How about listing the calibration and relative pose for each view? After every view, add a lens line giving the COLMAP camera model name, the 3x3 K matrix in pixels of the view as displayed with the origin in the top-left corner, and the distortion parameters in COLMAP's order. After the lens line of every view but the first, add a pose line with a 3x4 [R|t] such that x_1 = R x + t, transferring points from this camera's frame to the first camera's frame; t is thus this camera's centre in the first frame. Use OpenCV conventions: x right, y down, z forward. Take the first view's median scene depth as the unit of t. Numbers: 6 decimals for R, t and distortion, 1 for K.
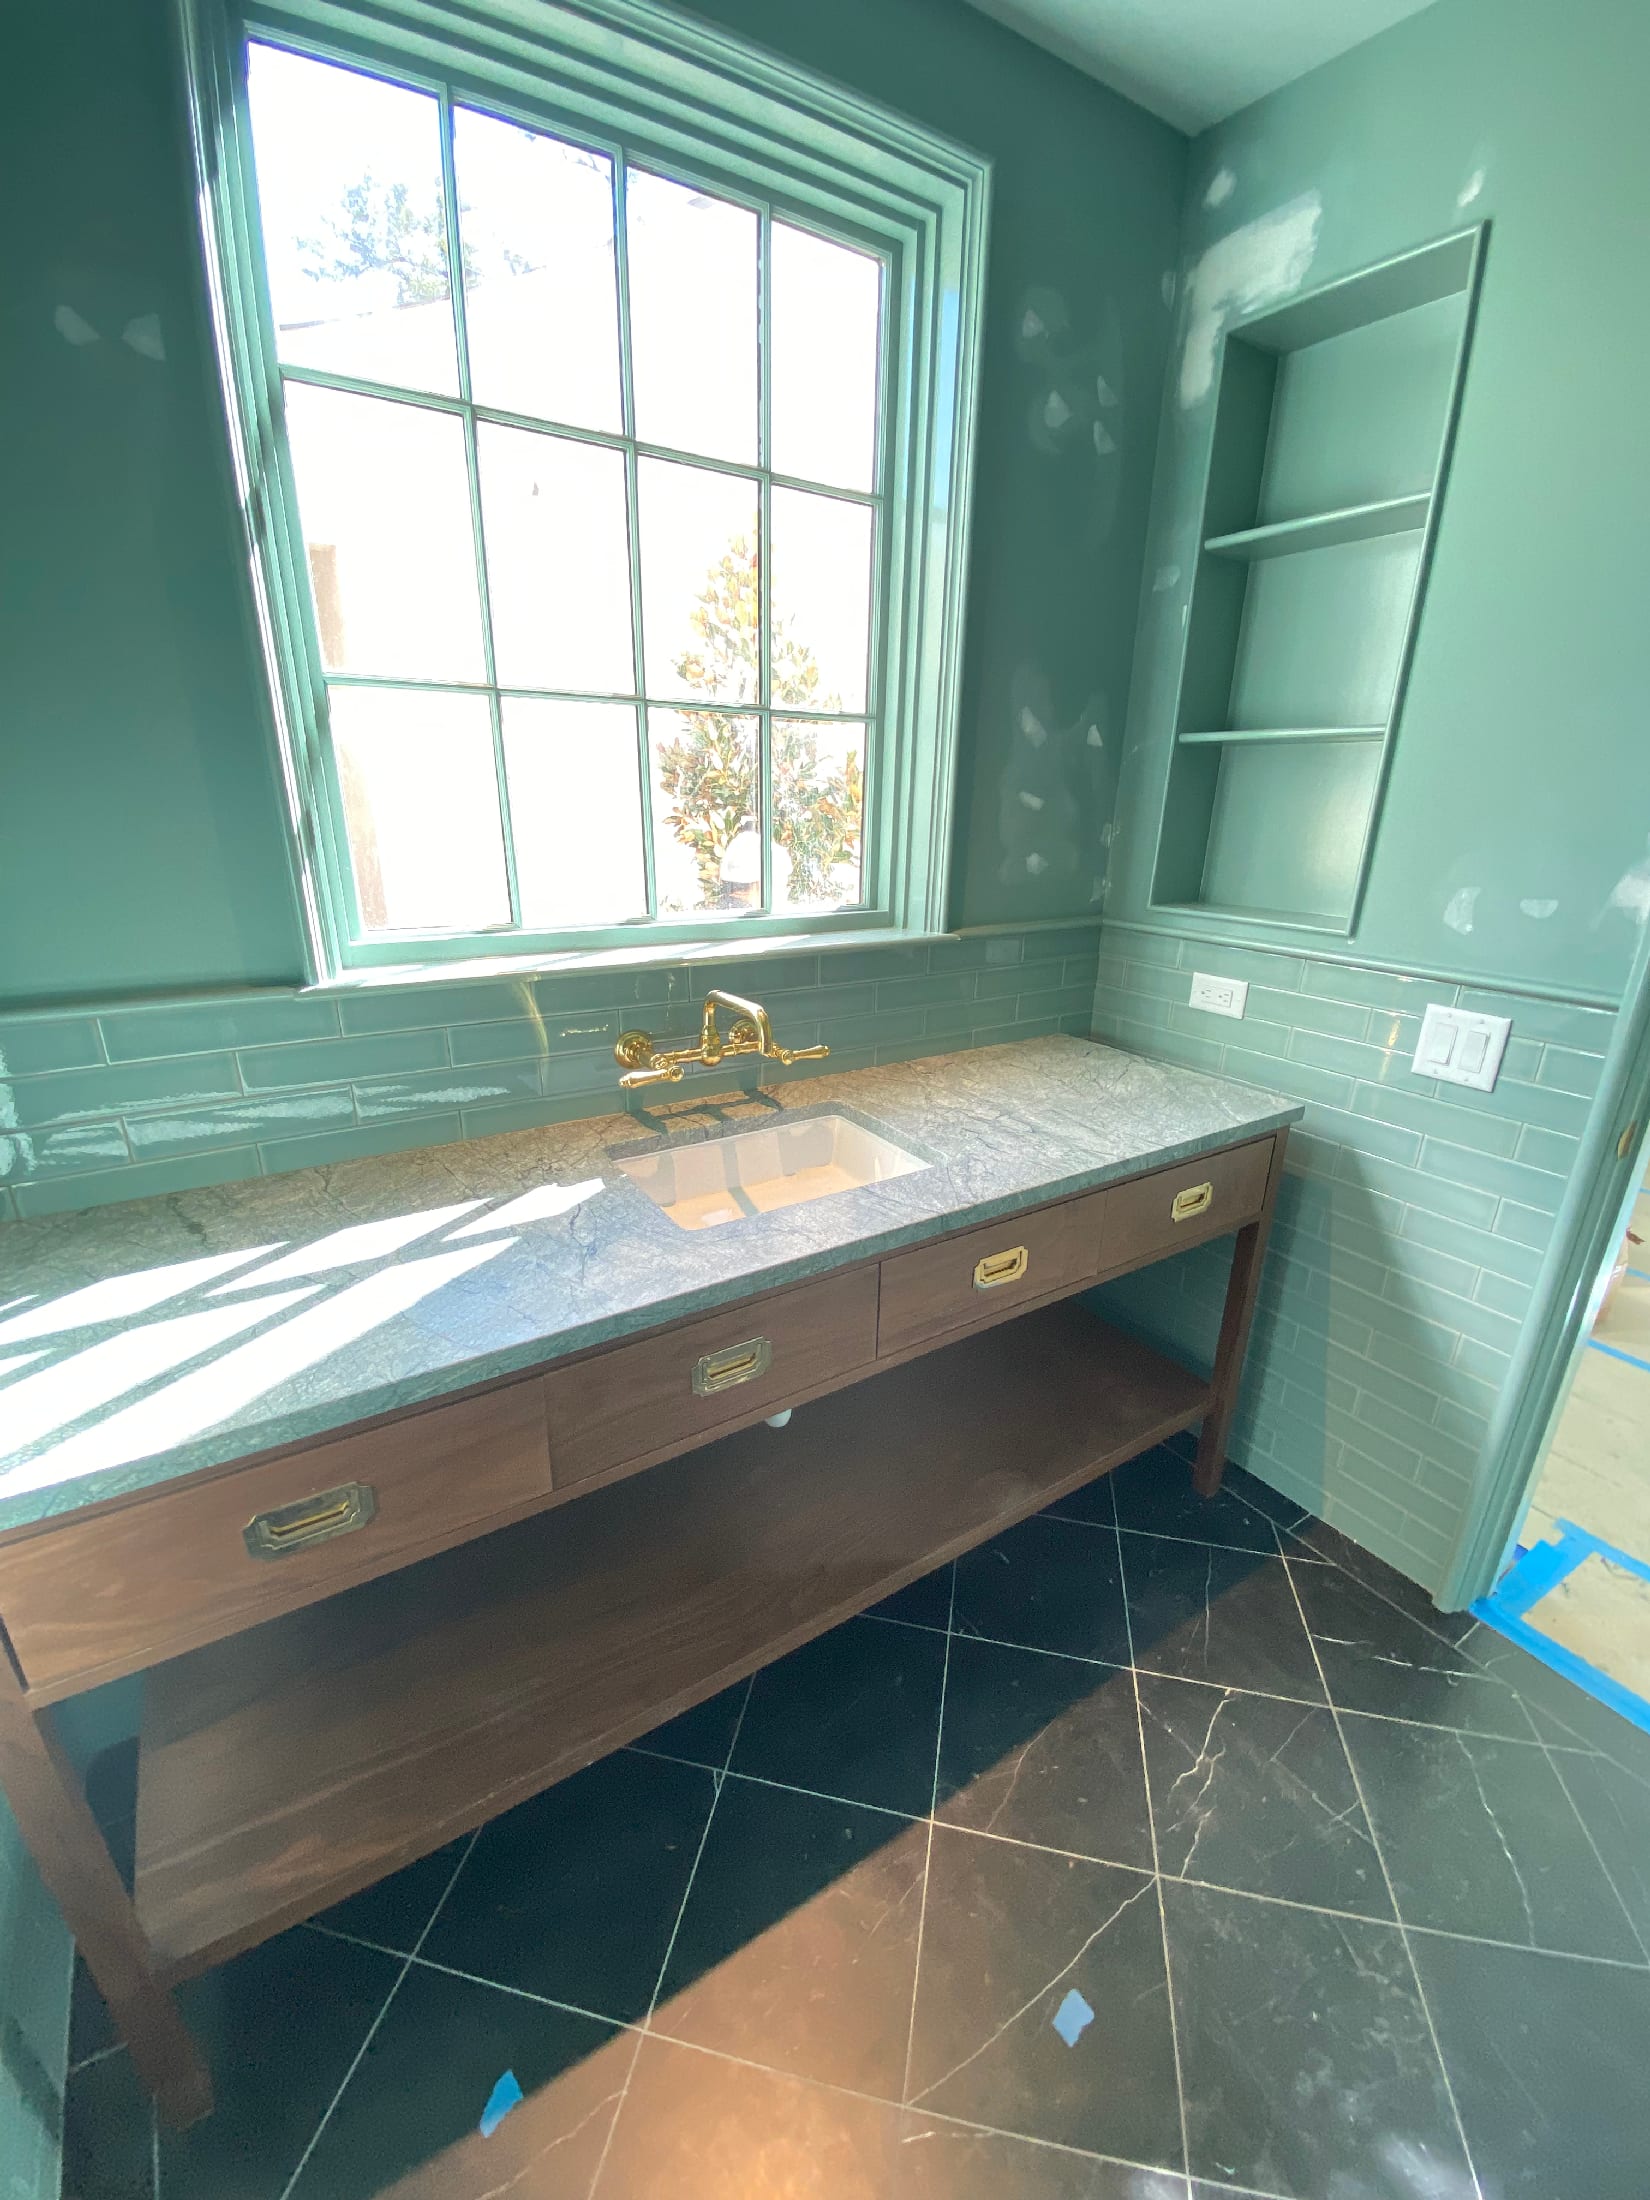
lens RADIAL K [[890.1, 0, 825.0], [0, 890.1, 1100.0], [0, 0, 1]] dist [0.034183, -0.027115]
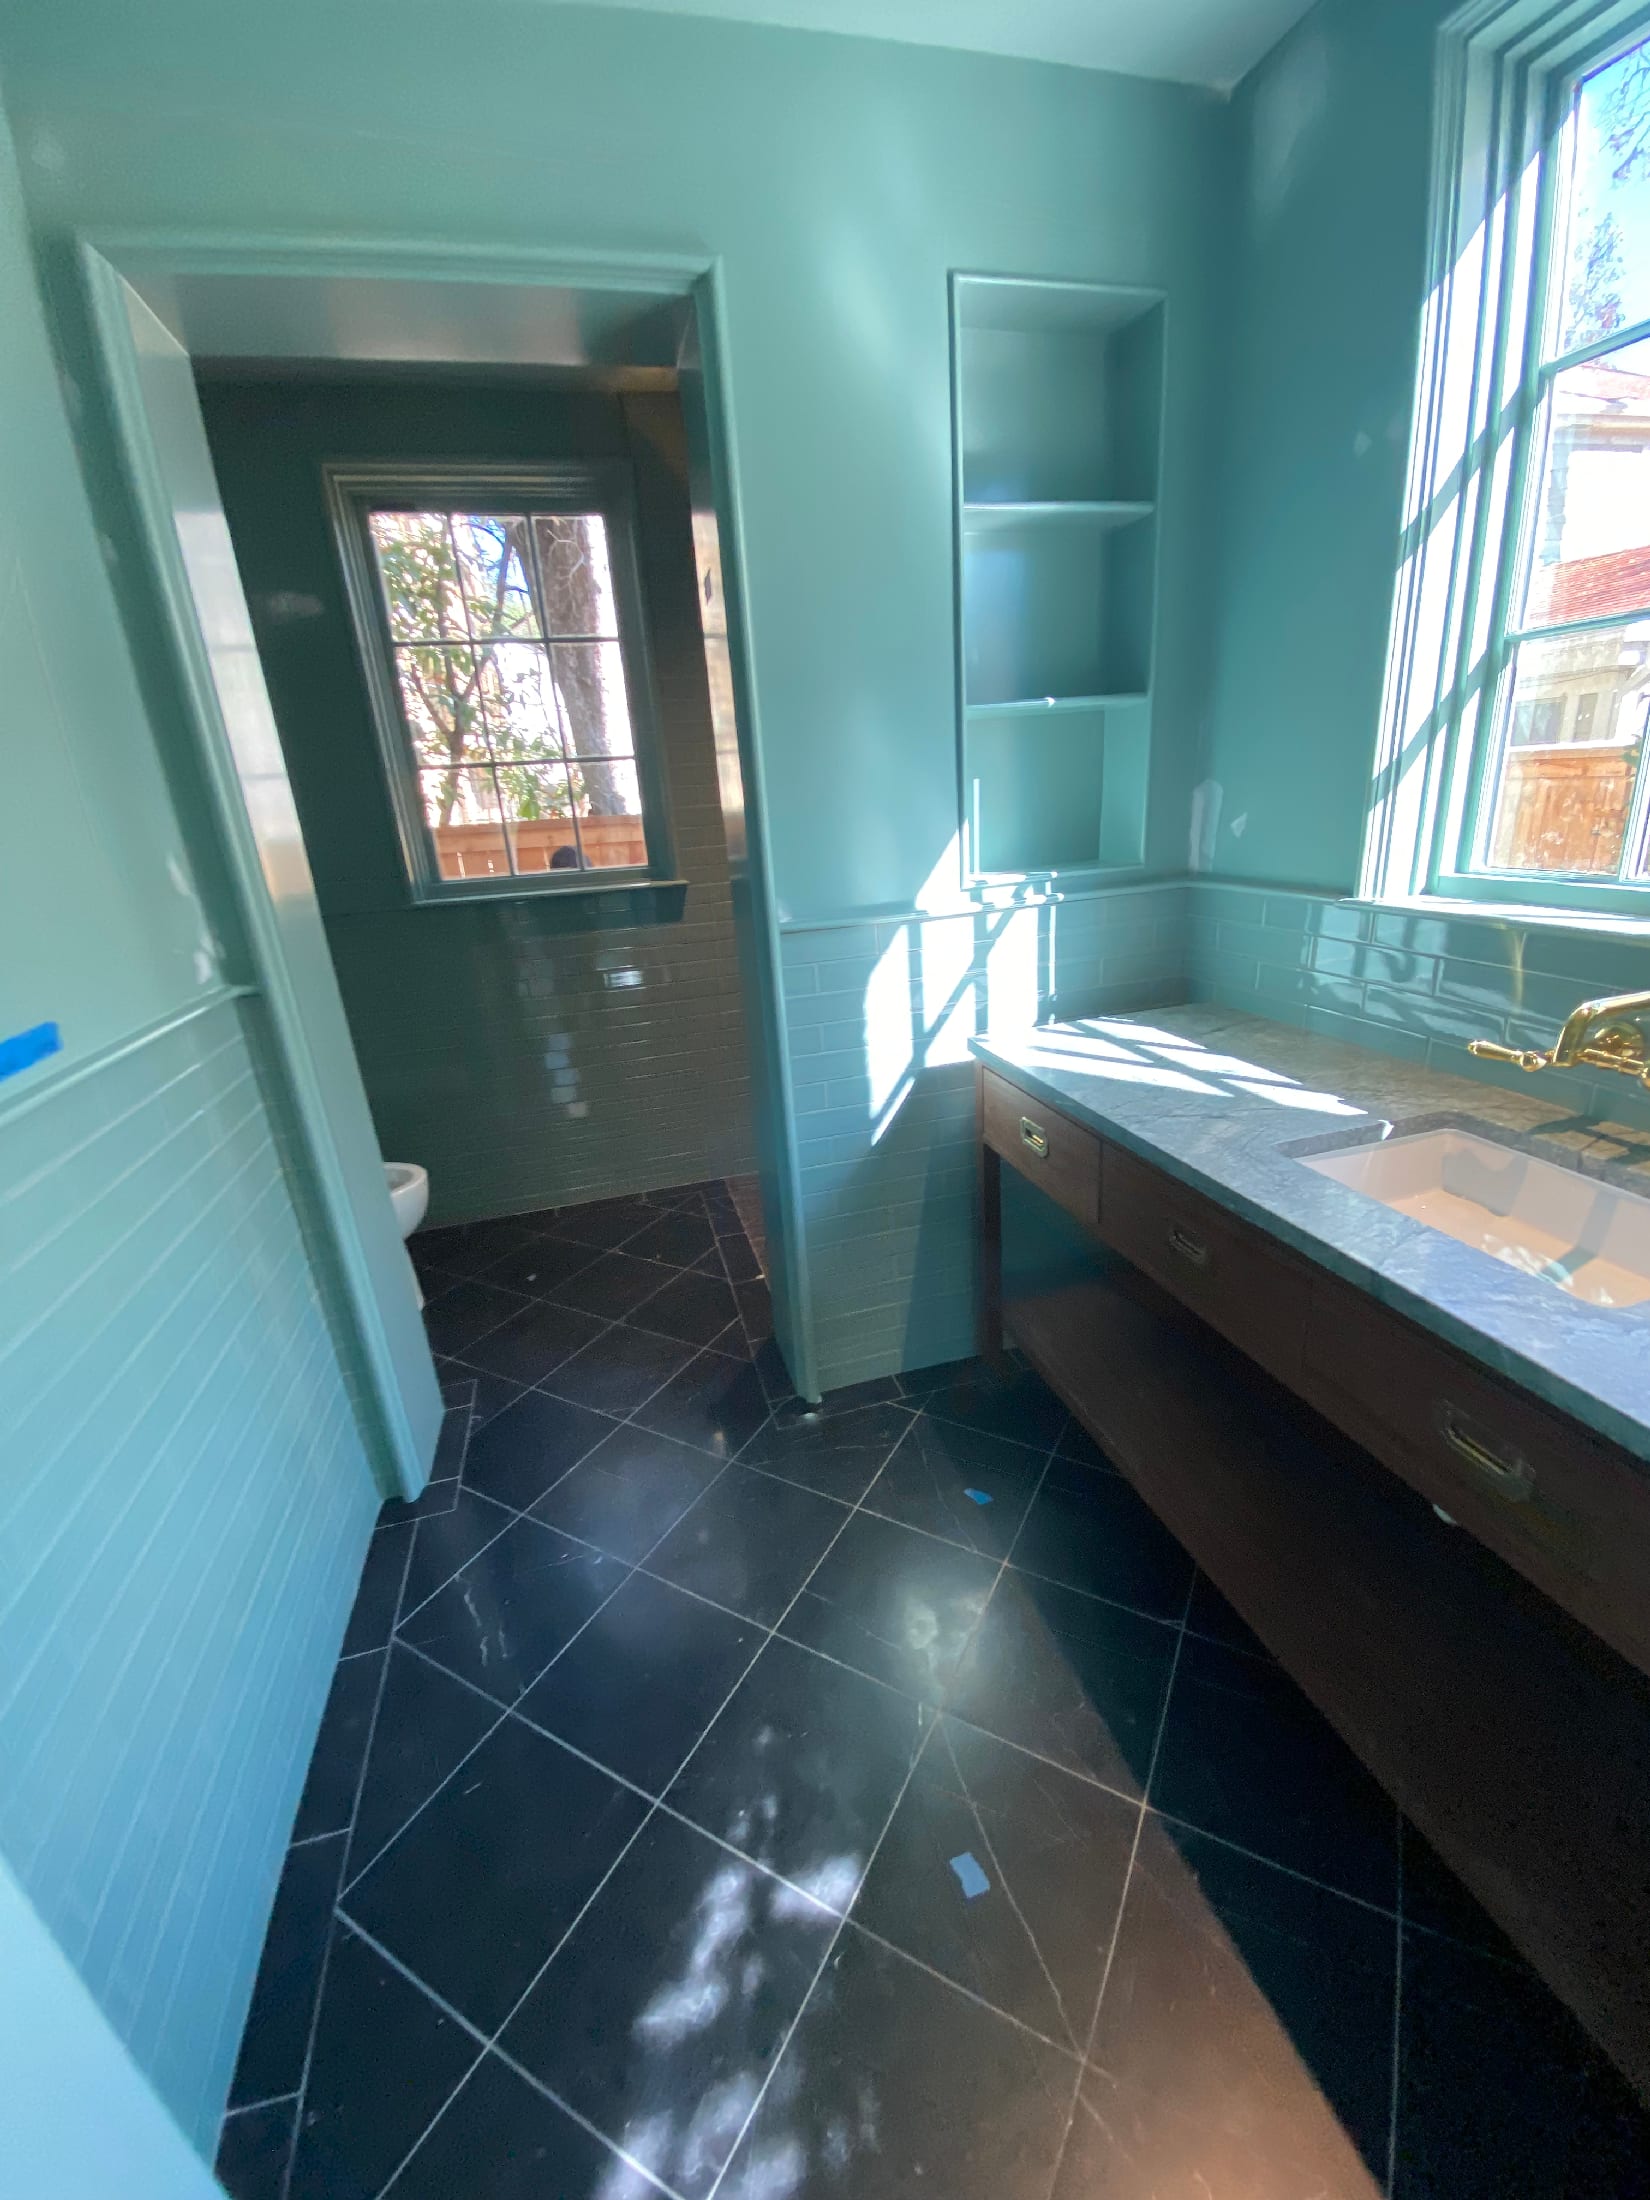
lens RADIAL K [[890.1, 0, 825.0], [0, 890.1, 1100.0], [0, 0, 1]] dist [0.034183, -0.027115]
pose [[-0.298933, 0.317967, -0.899742, 0.936583], [-0.252898, 0.882745, 0.395984, -0.192821], [0.920153, 0.345916, -0.183469, 0.647578]]
